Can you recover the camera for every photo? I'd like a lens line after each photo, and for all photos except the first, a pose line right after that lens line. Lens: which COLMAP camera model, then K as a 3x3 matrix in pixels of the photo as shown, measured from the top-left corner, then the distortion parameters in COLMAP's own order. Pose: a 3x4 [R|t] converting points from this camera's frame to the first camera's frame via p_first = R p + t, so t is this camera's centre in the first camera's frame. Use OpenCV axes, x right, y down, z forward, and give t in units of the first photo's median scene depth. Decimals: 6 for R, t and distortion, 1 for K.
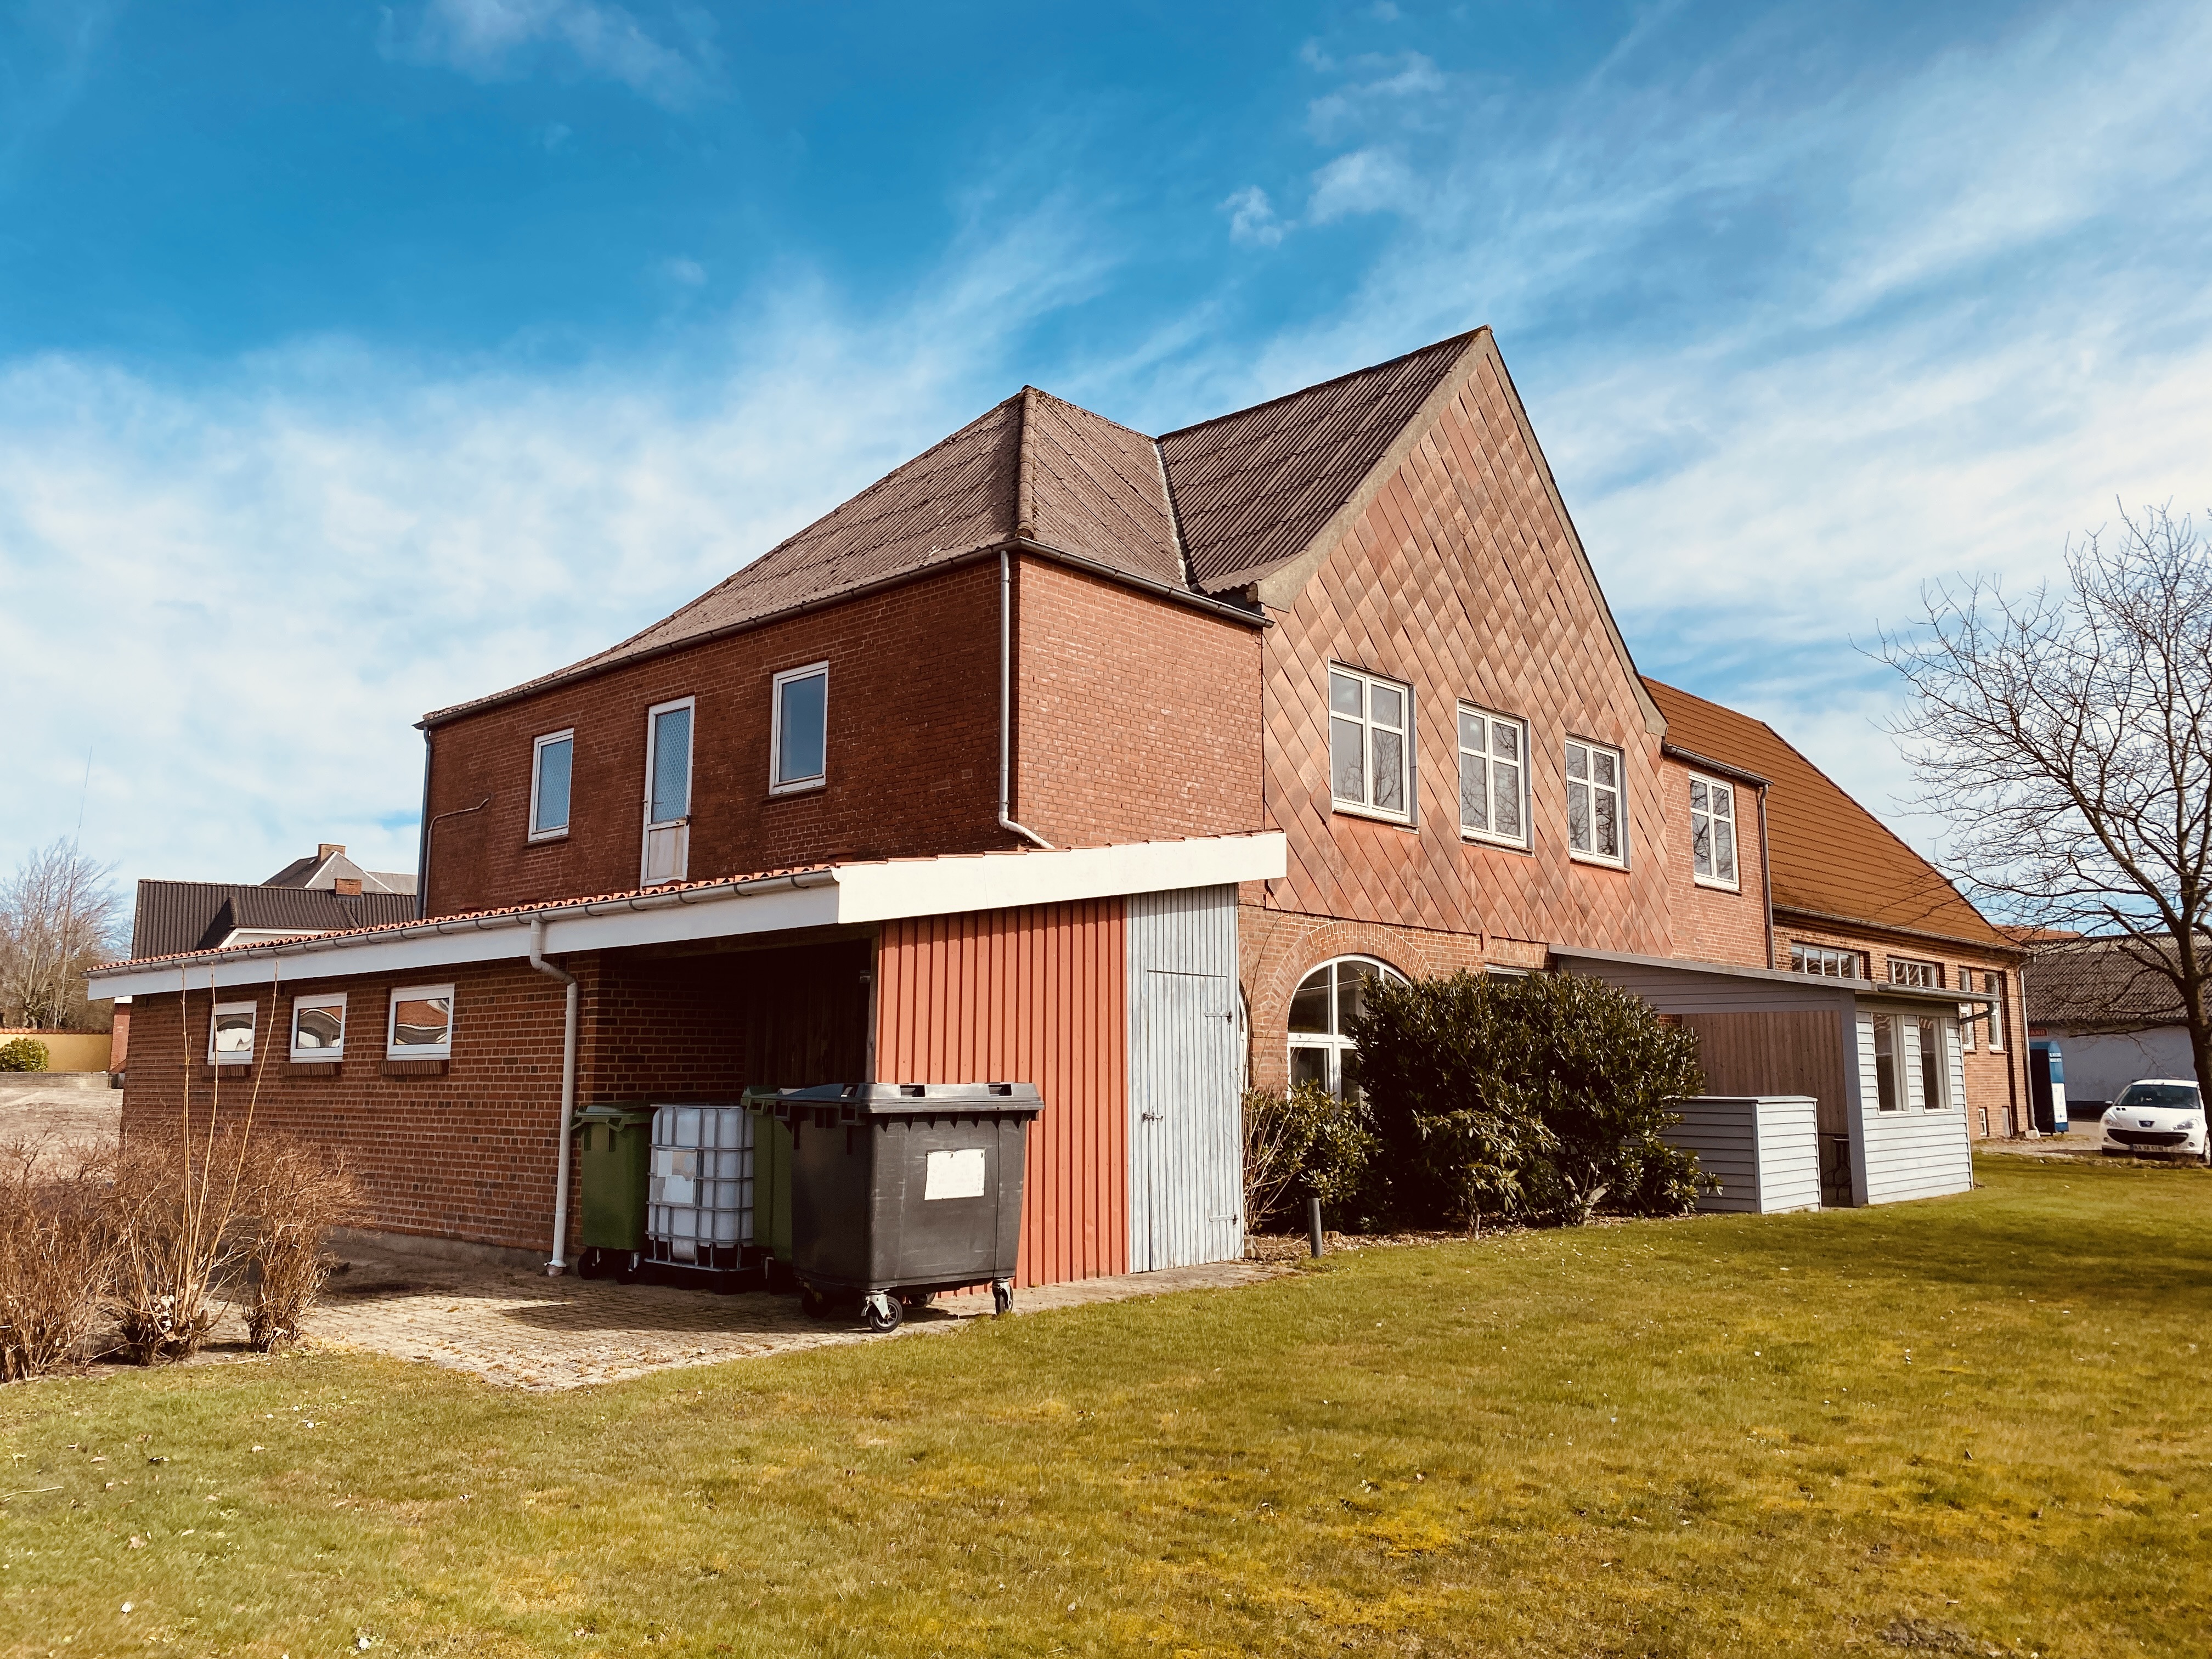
lens RADIAL K [[1708.5, 0, 1106.0], [0, 1708.5, 829.5], [0, 0, 1]] dist [-0.036142, -0.000634]
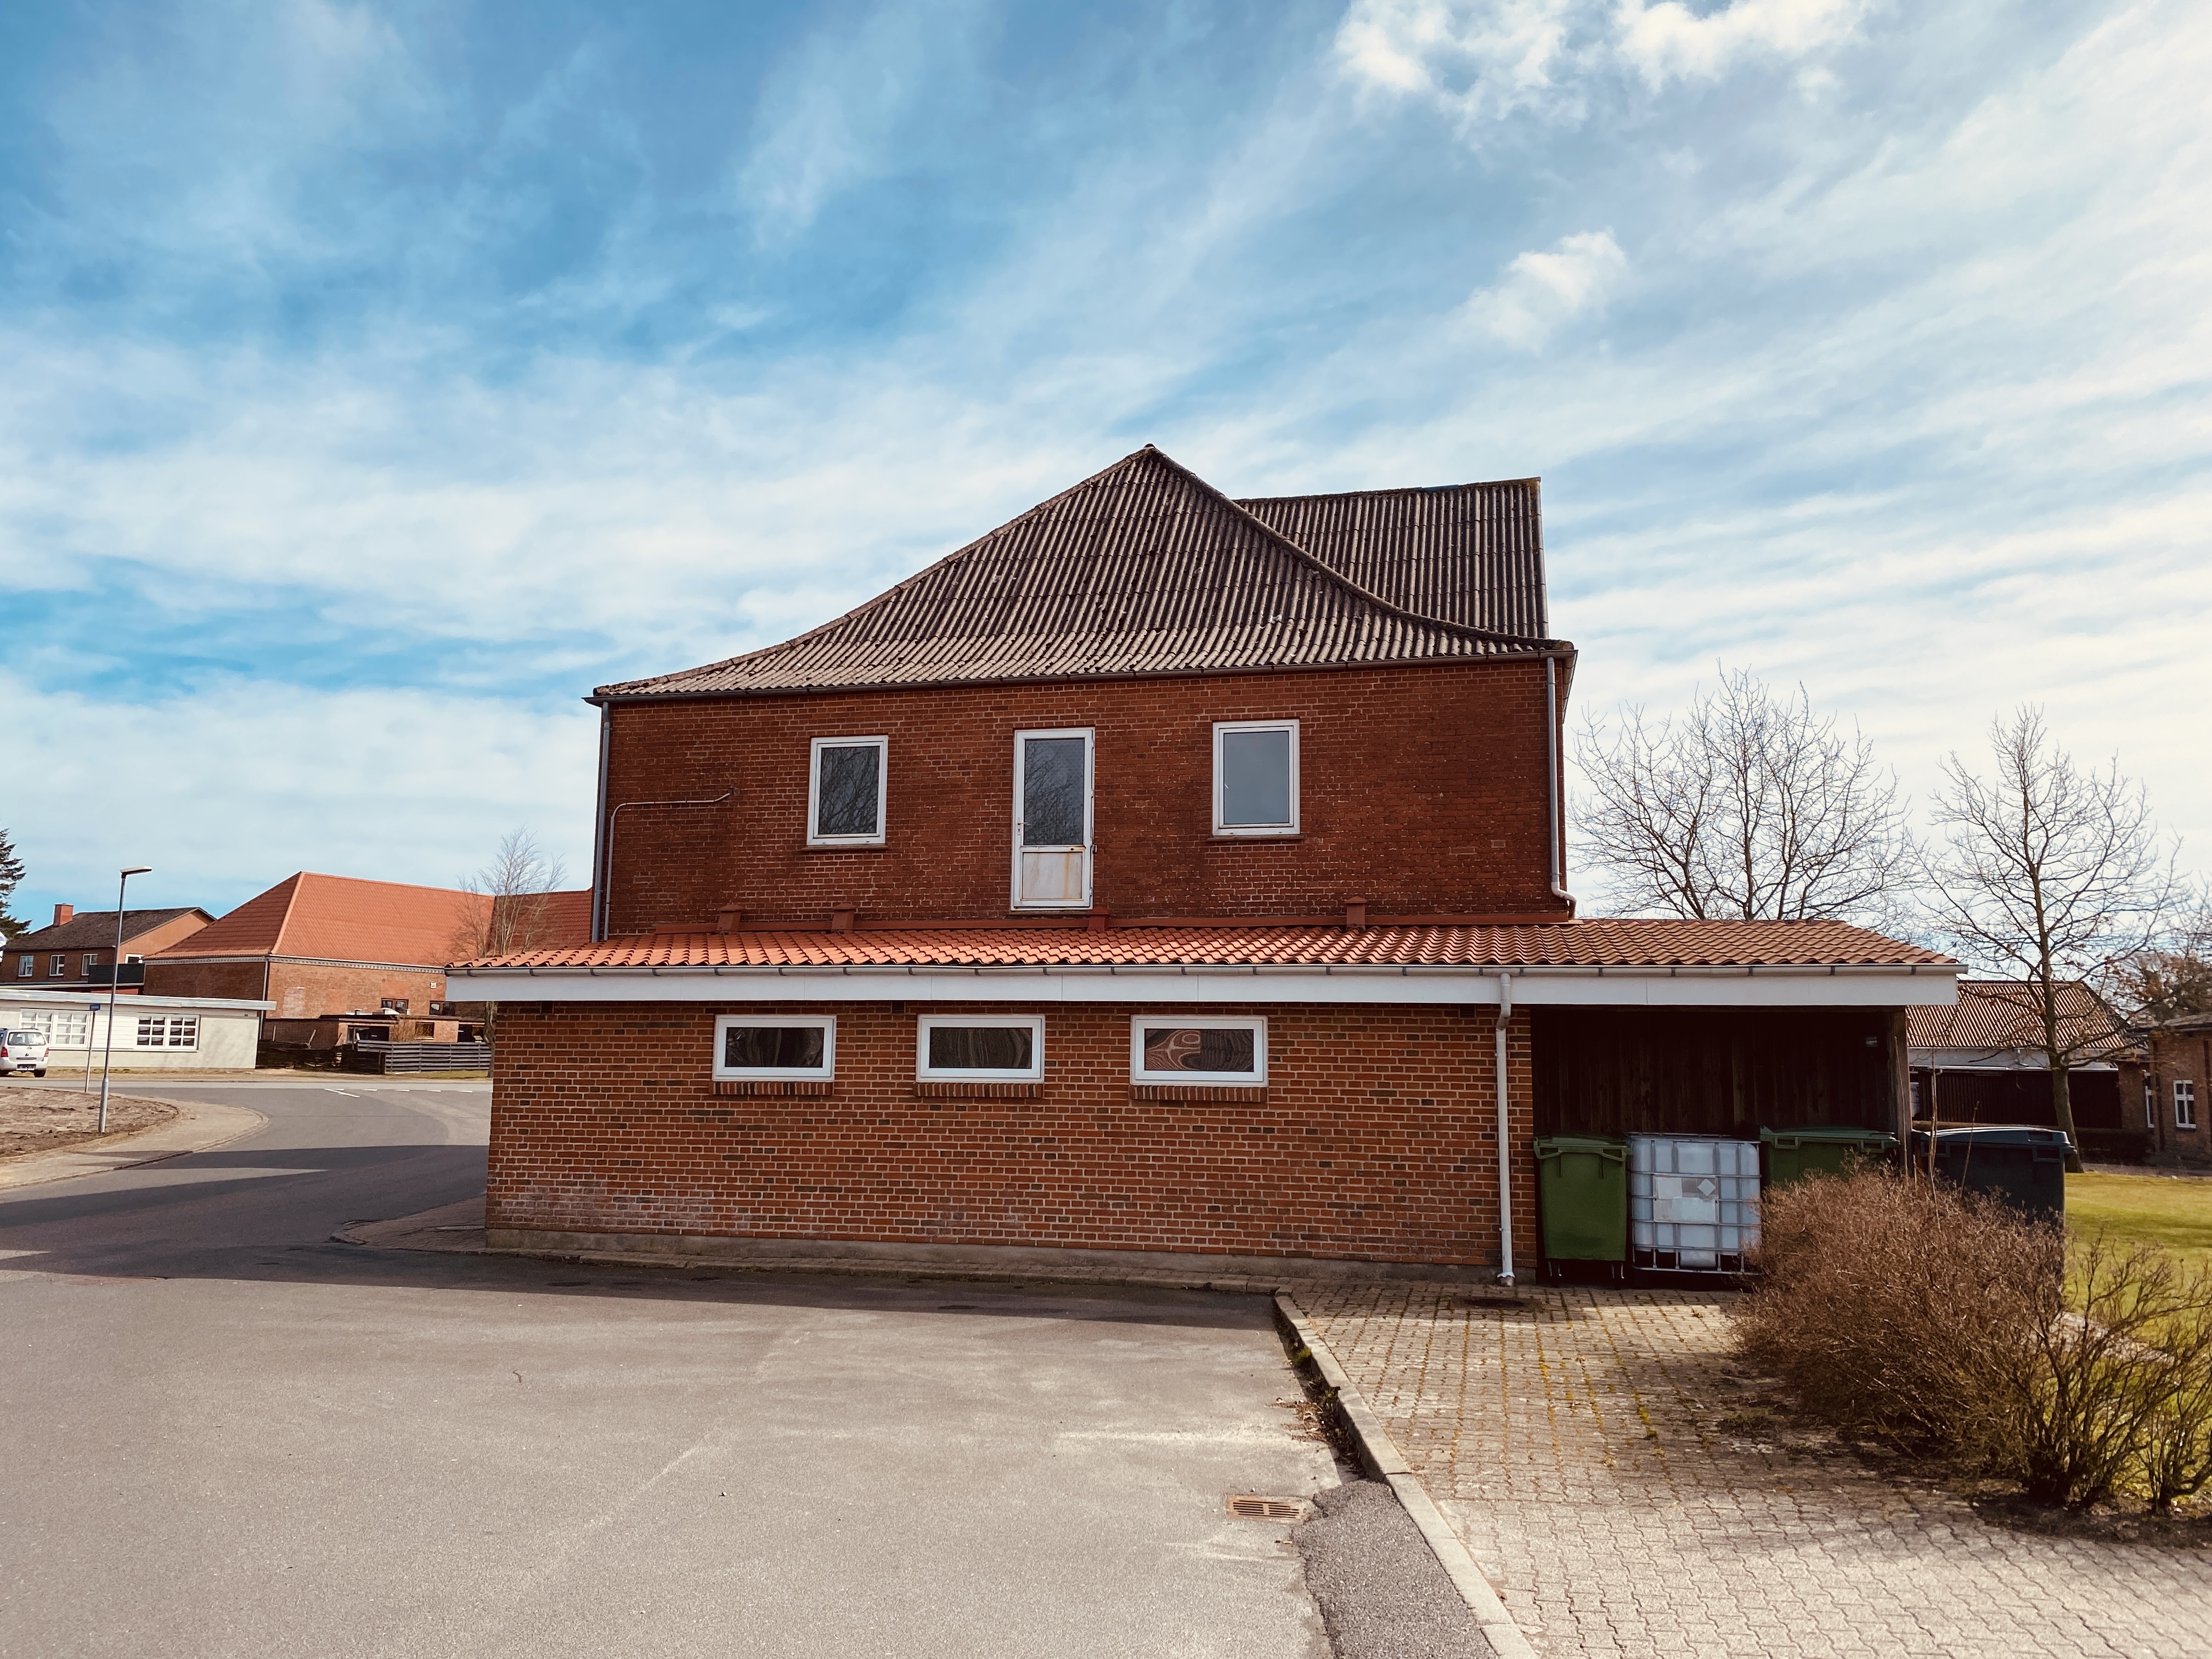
lens RADIAL K [[1708.5, 0, 1106.0], [0, 1708.5, 829.5], [0, 0, 1]] dist [-0.036142, -0.000634]
pose [[0.911066, 0.080598, 0.404305, -0.804652], [-0.082695, 0.996499, -0.012306, -0.005980], [-0.403881, -0.022223, 0.914542, 0.048597]]
